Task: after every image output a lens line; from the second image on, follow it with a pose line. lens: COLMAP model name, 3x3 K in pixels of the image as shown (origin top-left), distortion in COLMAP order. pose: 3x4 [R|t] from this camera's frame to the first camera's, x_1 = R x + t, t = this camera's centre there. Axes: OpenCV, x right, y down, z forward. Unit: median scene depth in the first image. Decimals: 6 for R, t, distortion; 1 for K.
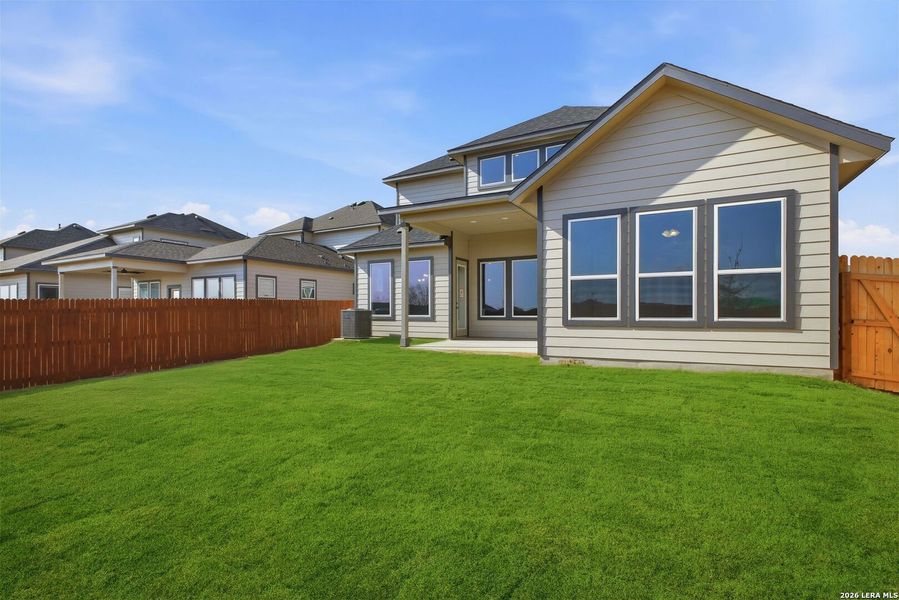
lens RADIAL K [[426.5, 0, 449.2], [0, 426.5, 306.7], [0, 0, 1]] dist [0.000261, -0.000015]
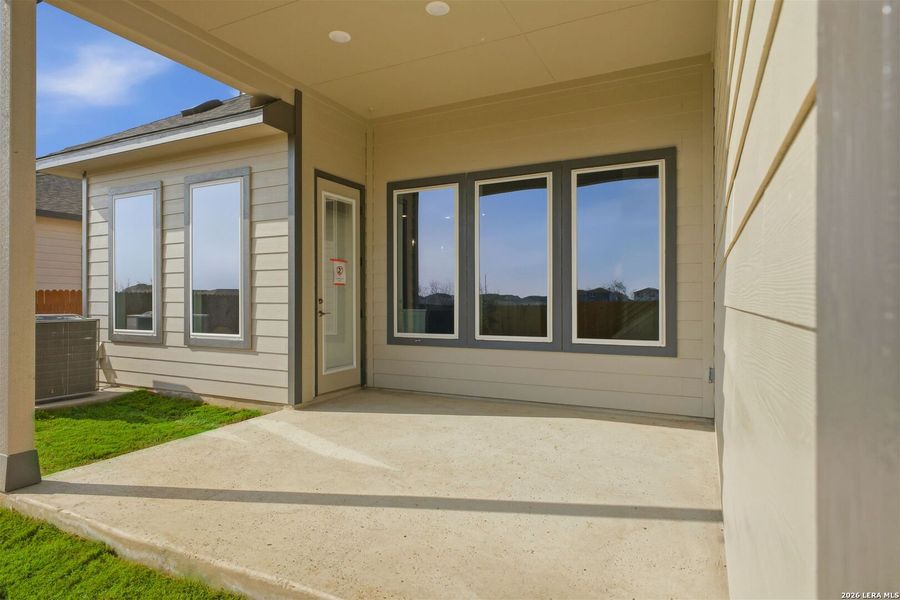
lens RADIAL K [[510.1, 0, 450.8], [0, 510.1, 298.3], [0, 0, 1]] dist [-0.001187, -0.000058]
pose [[0.999388, 0.001270, 0.034962, 0.112067], [-0.001542, 0.999969, 0.007763, -0.013543], [-0.034951, -0.007812, 0.999358, 0.573750]]
